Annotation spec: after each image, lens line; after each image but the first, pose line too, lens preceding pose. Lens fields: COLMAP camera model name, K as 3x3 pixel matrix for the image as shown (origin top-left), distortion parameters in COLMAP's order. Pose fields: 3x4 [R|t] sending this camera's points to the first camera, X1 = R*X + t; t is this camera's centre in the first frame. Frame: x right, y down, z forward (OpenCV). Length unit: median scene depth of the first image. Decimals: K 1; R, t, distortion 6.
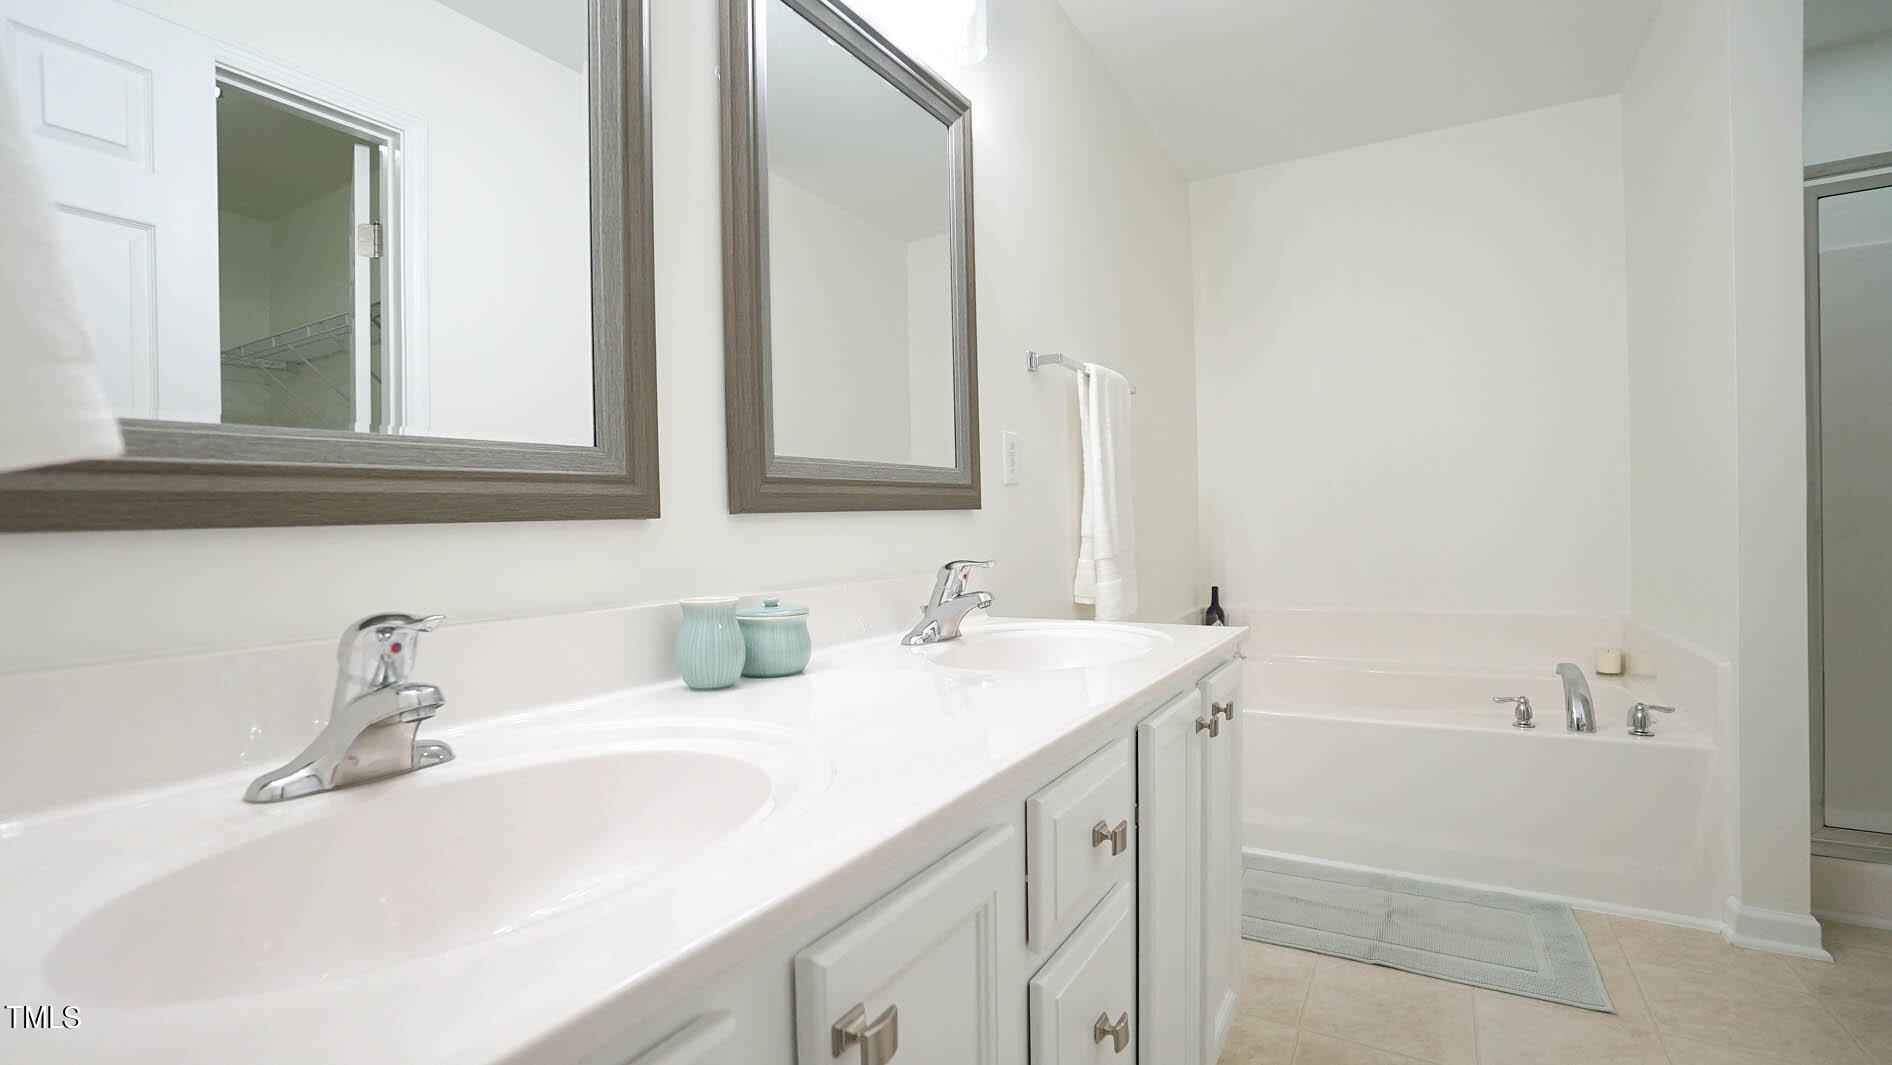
lens RADIAL K [[837.7, 0, 944.7], [0, 837.7, 537.0], [0, 0, 1]] dist [-0.056976, 0.016532]
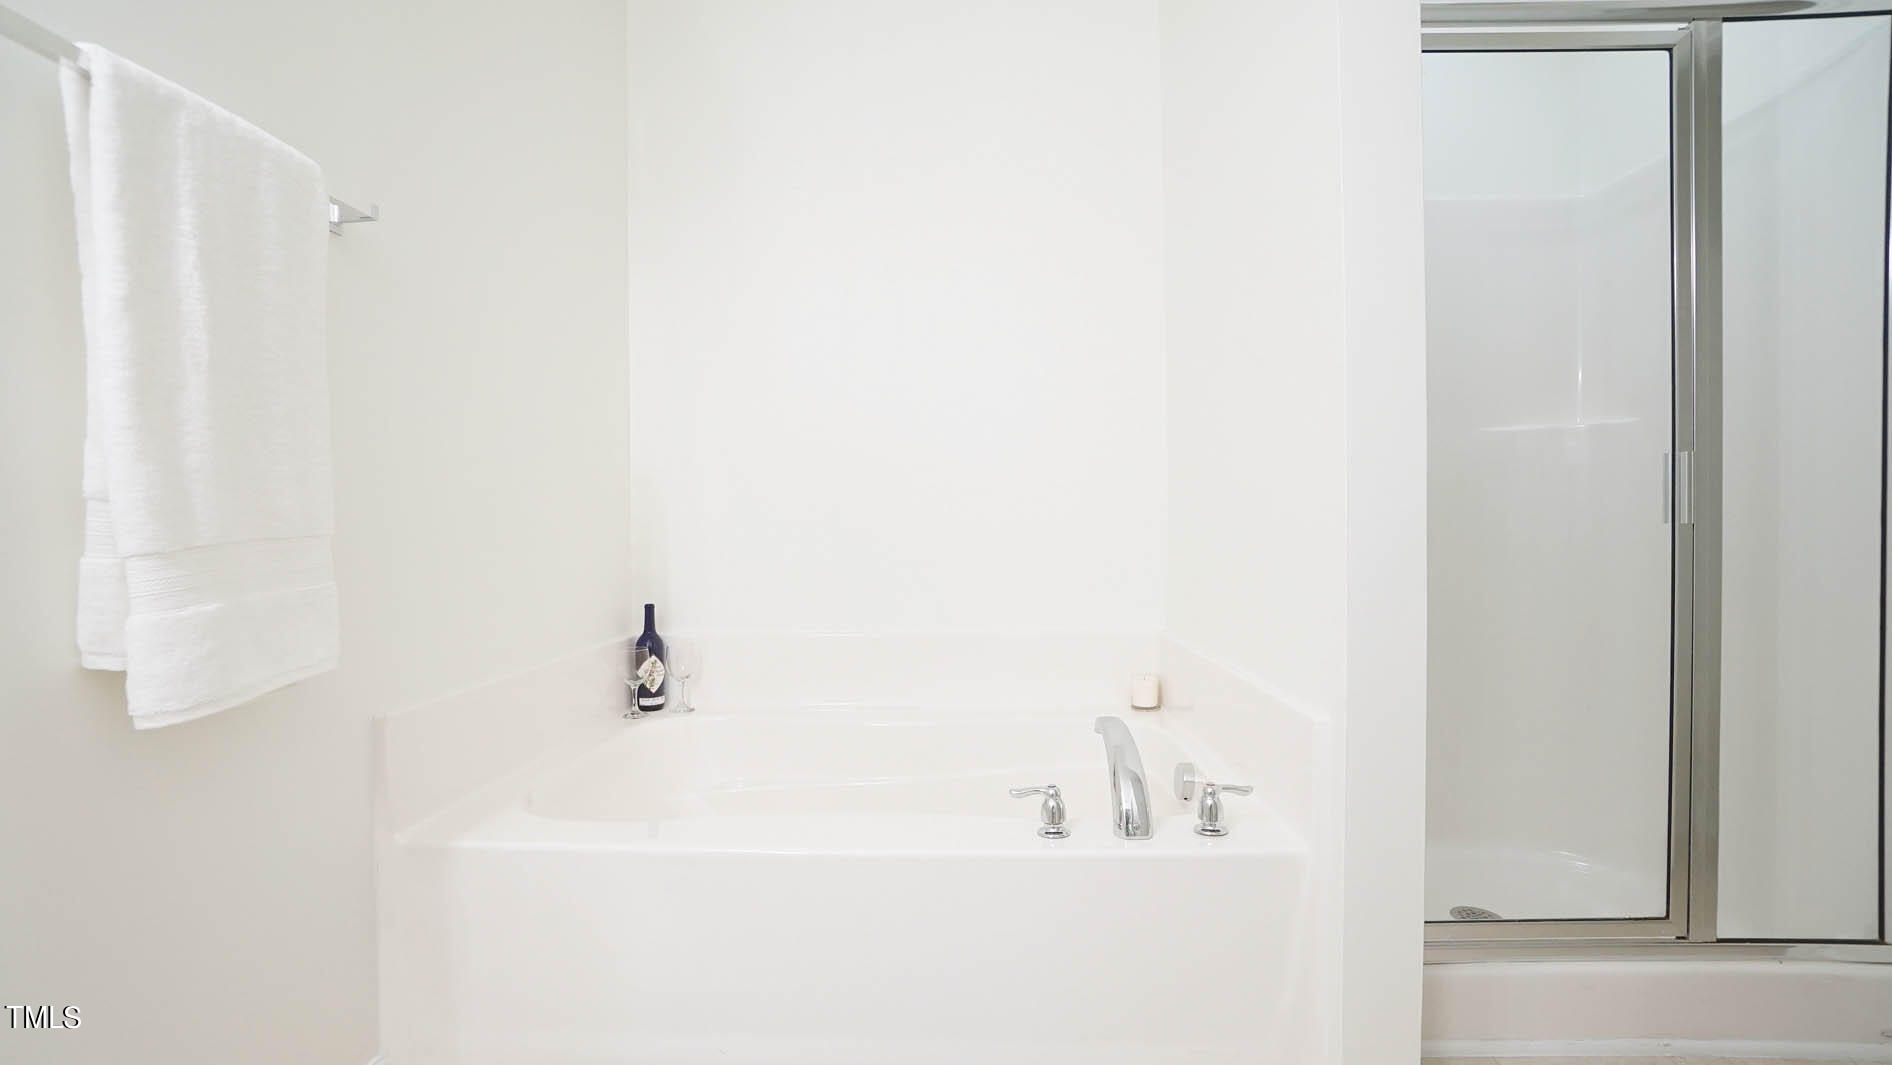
lens RADIAL K [[837.7, 0, 935.4], [0, 837.7, 532.4], [0, 0, 1]] dist [-0.056976, 0.016532]
pose [[0.885811, 0.012817, 0.463869, 0.345457], [-0.005947, 0.999850, -0.016270, 0.019170], [-0.464007, 0.011653, 0.885755, 0.494498]]
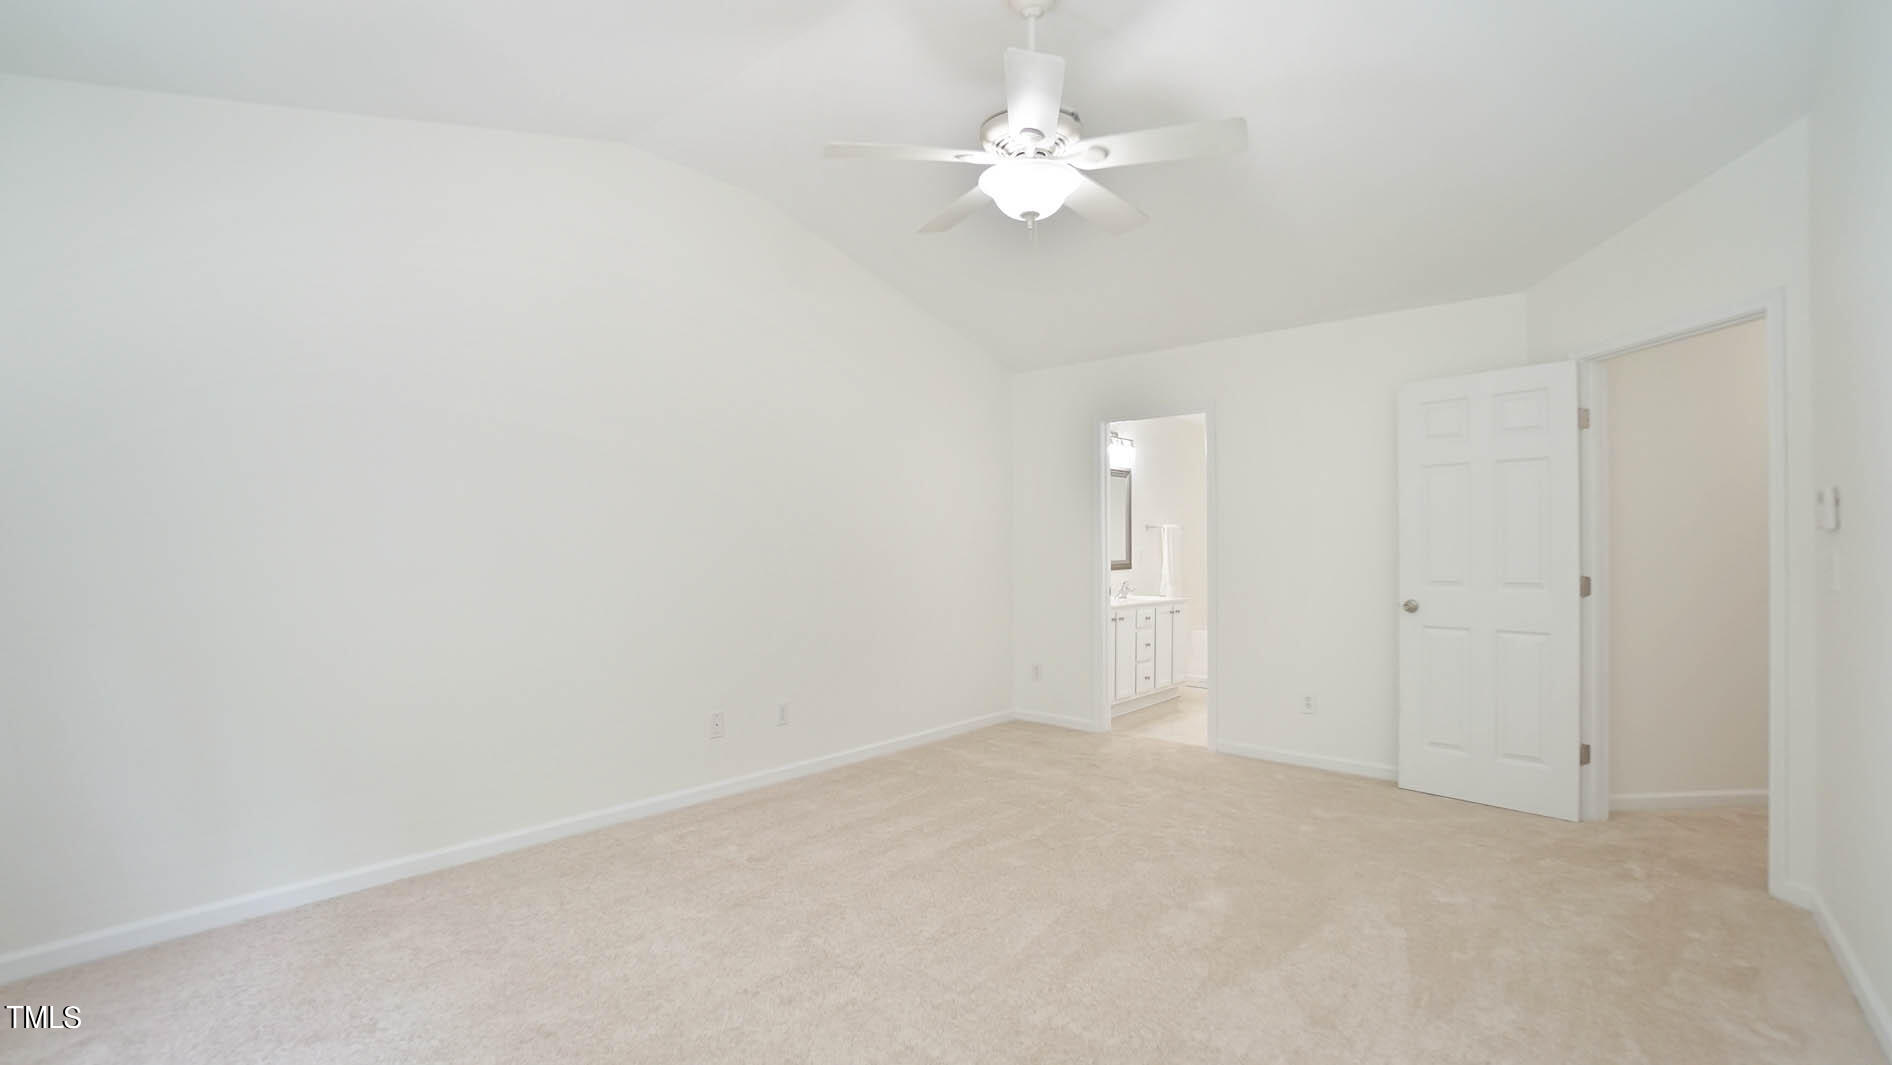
lens RADIAL K [[837.7, 0, 945.3], [0, 837.7, 539.6], [0, 0, 1]] dist [-0.056976, 0.016532]
pose [[0.984110, 0.024865, -0.175812, -0.111017], [-0.029045, 0.999352, -0.021243, -0.049785], [0.175170, 0.026012, 0.984194, -2.535135]]
